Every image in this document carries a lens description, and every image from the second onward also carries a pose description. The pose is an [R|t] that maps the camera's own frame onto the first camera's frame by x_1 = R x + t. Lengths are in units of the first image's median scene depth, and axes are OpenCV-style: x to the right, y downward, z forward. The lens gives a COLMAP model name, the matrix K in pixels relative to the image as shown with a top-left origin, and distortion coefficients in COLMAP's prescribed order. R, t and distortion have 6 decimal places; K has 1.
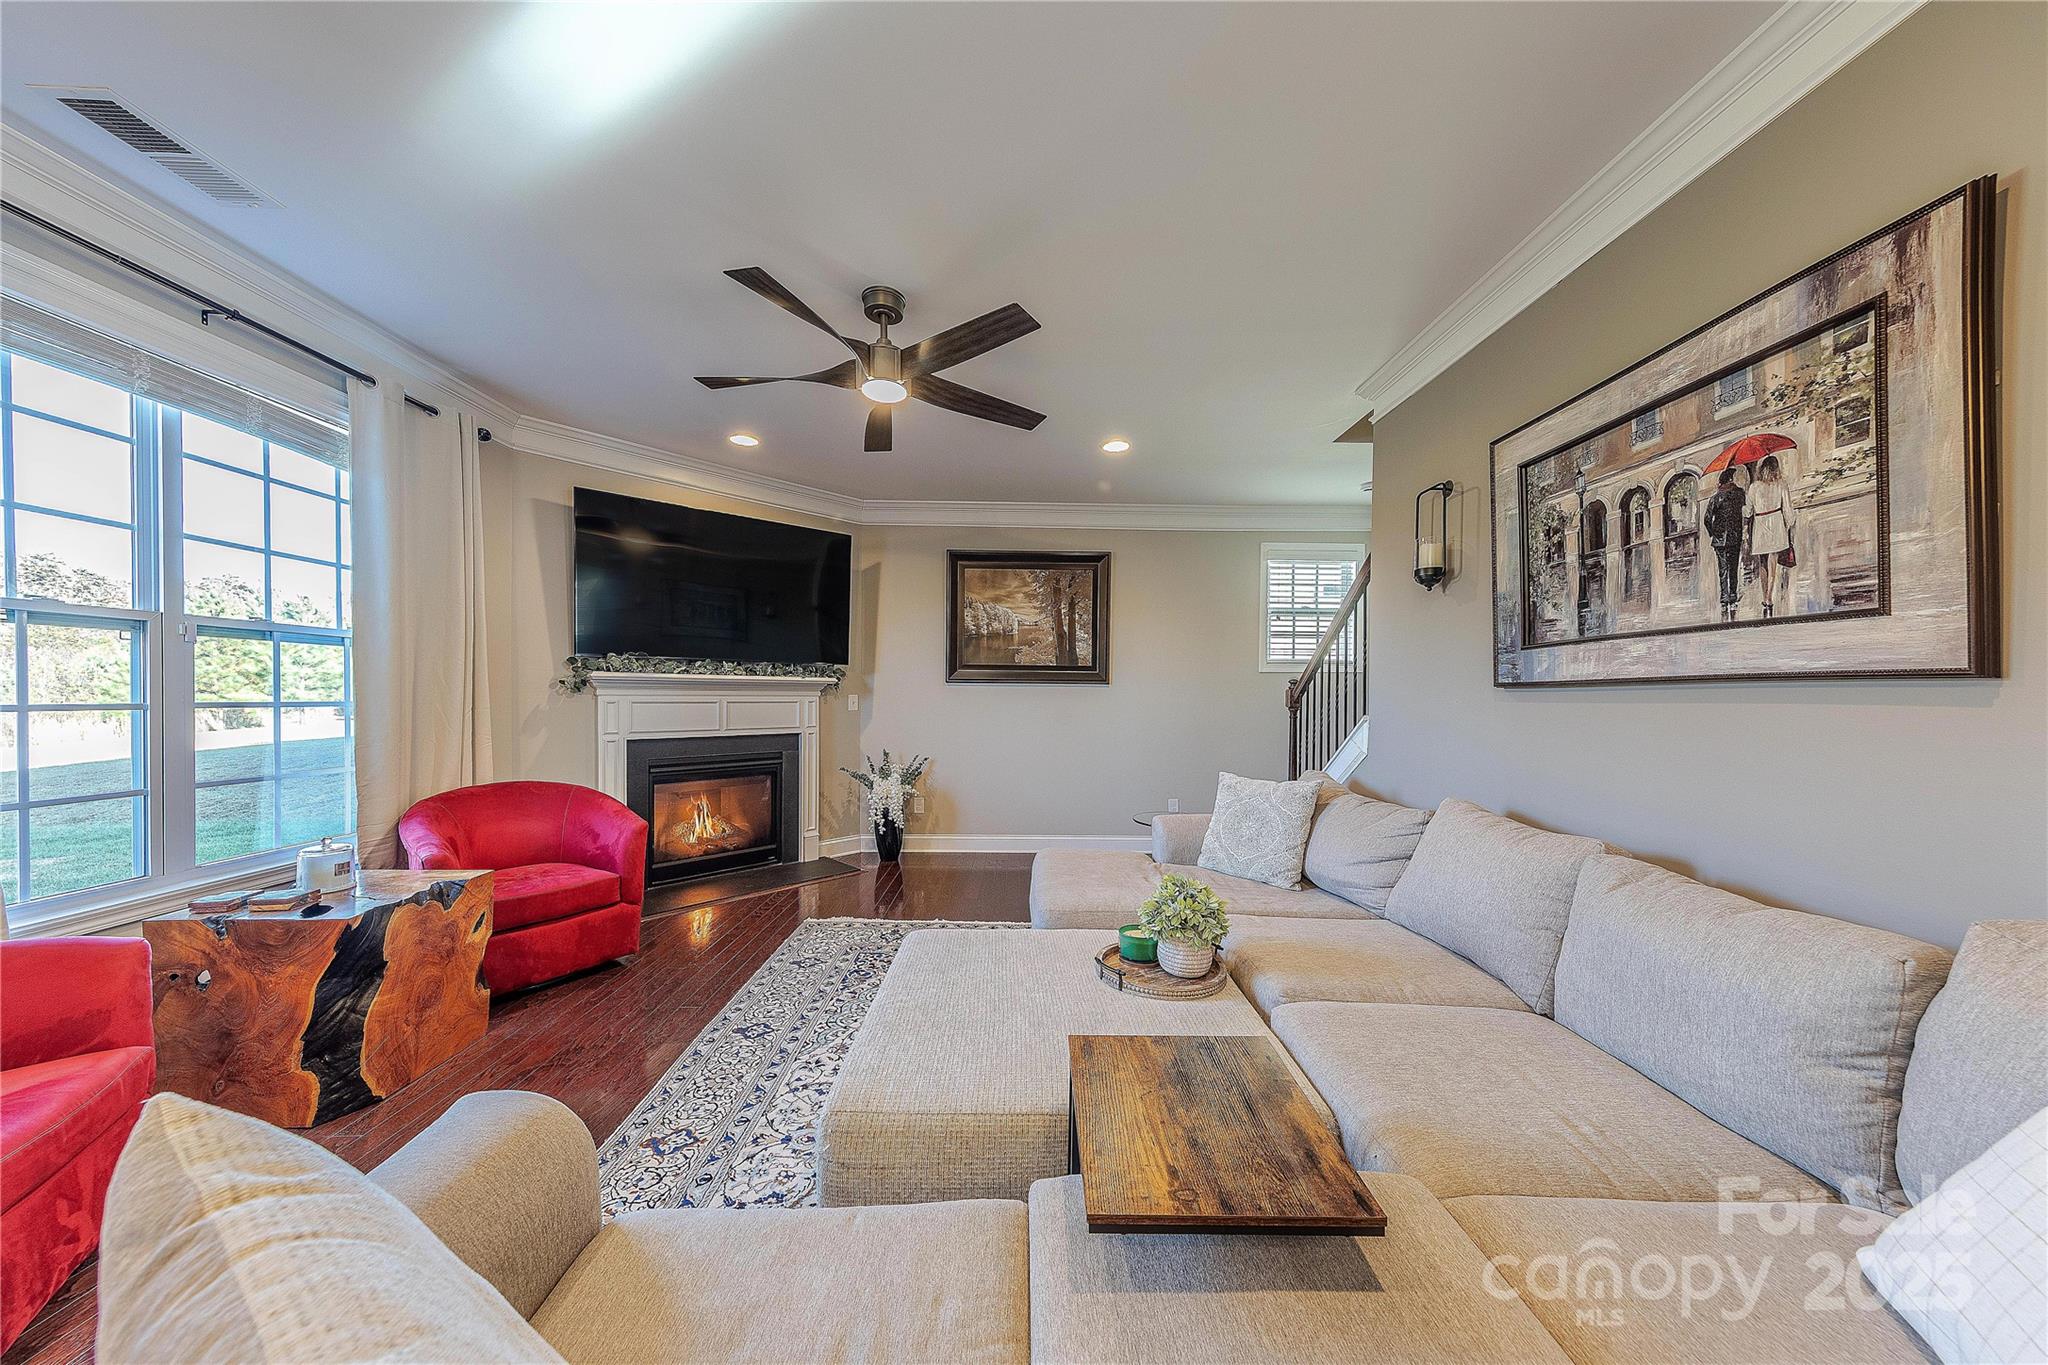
lens RADIAL K [[656.7, 0, 1036.9], [0, 656.7, 706.4], [0, 0, 1]] dist [-0.008174, -0.000155]
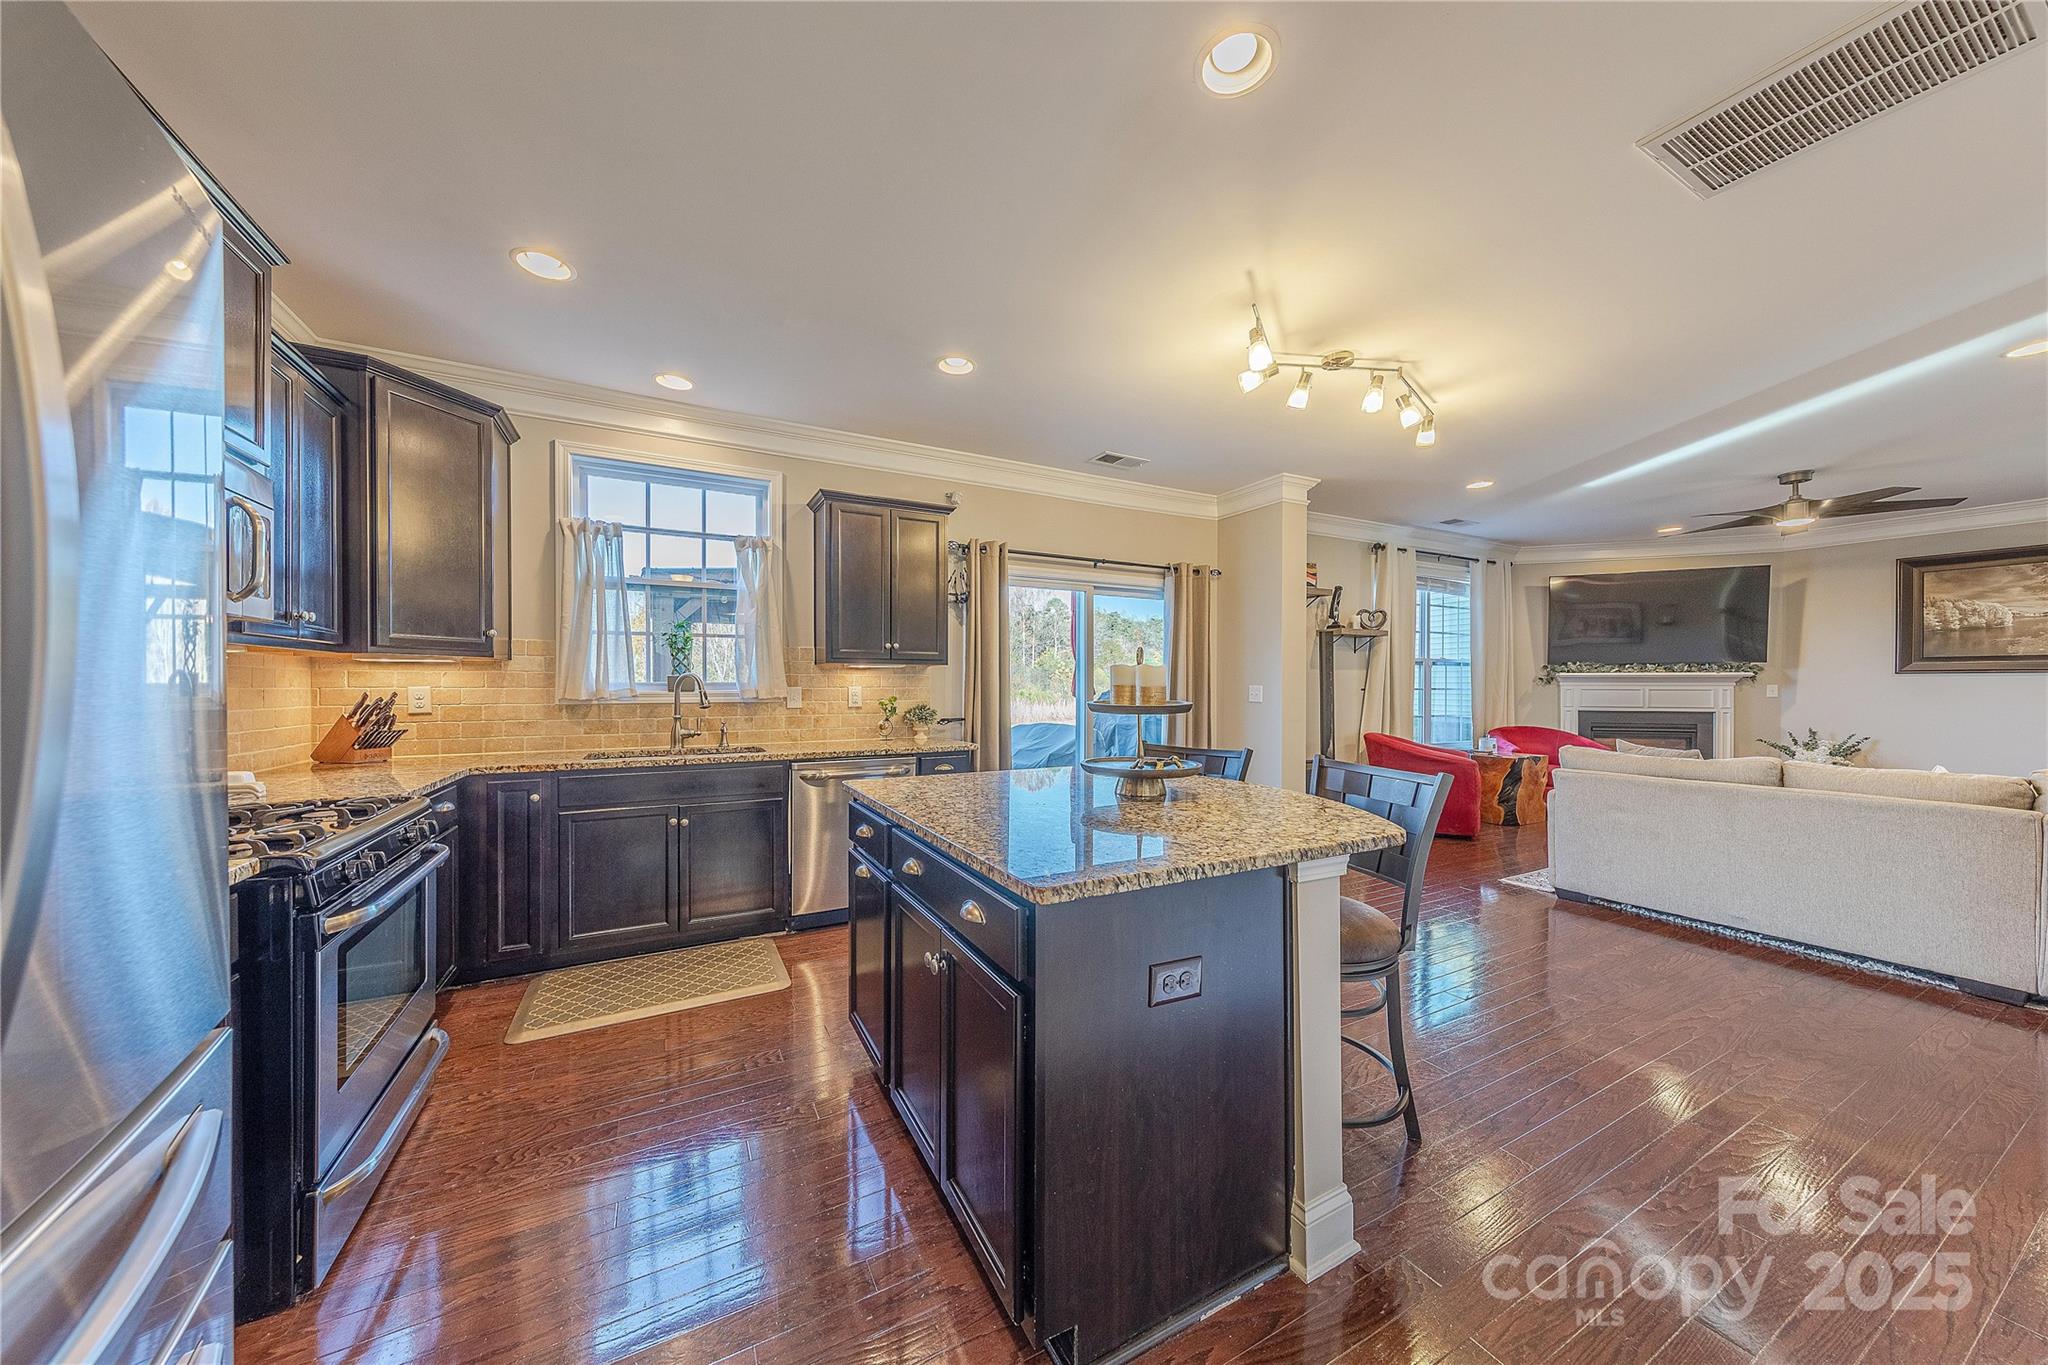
lens RADIAL K [[671.6, 0, 949.5], [0, 671.6, 685.5], [0, 0, 1]] dist [0.000139, -0.000003]
pose [[0.396077, -0.004403, -0.918207, 0.645414], [-0.016462, 0.999794, -0.011895, 0.057383], [0.918070, 0.019827, 0.395923, -2.231212]]
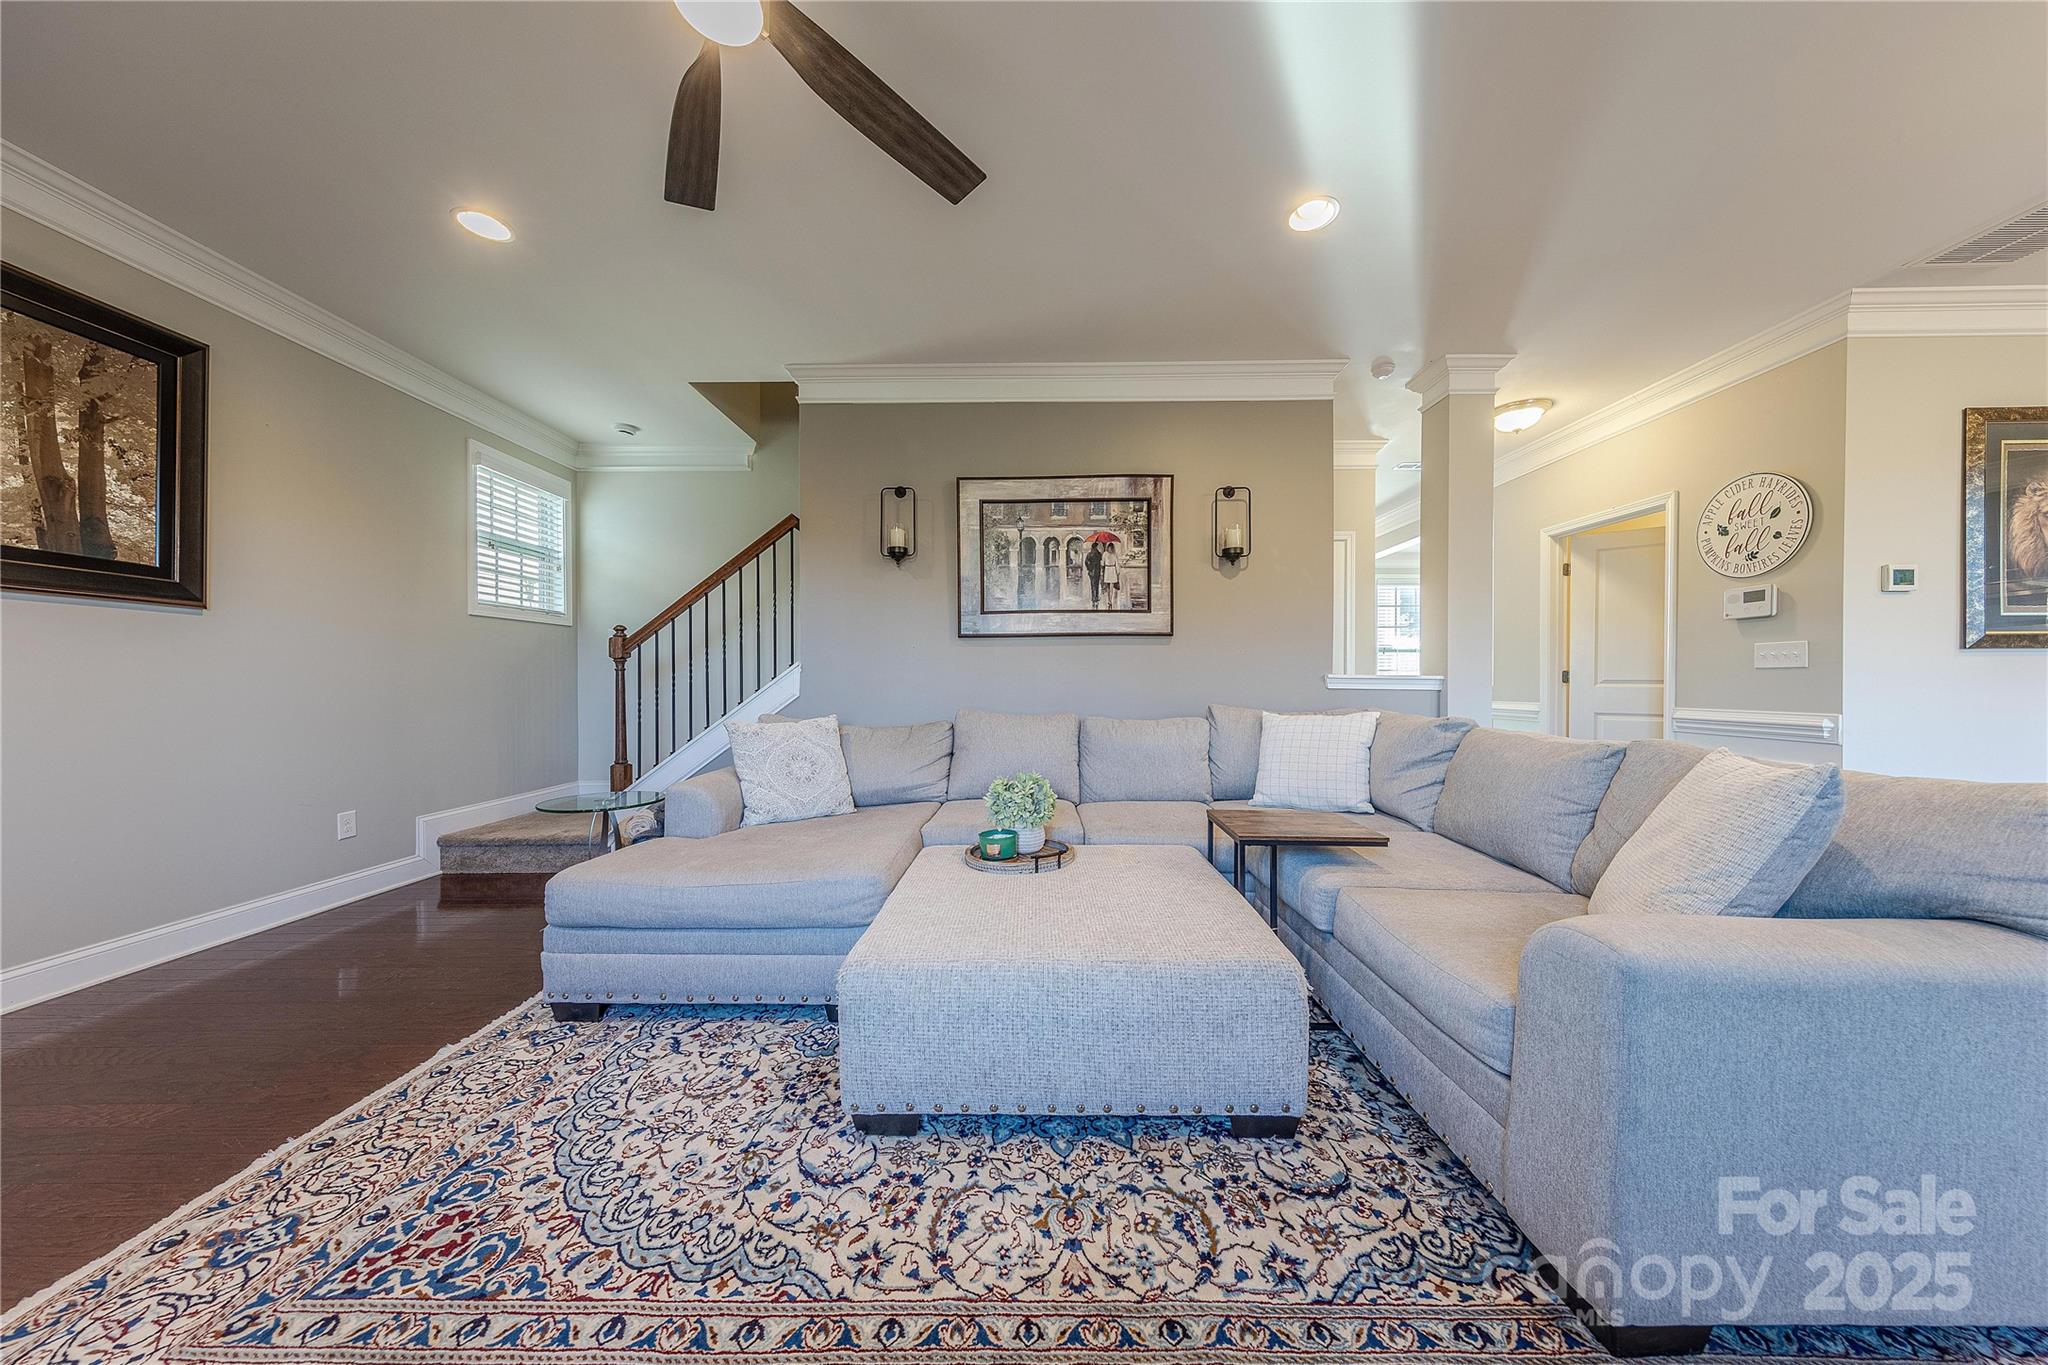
lens RADIAL K [[637.5, 0, 1033.8], [0, 637.5, 680.4], [0, 0, 1]] dist [0.005597, -0.000002]
pose [[0.028389, -0.007466, 0.999569, -0.834721], [0.020402, 0.999768, 0.006888, 0.069869], [-0.999389, 0.020198, 0.028534, 0.819483]]
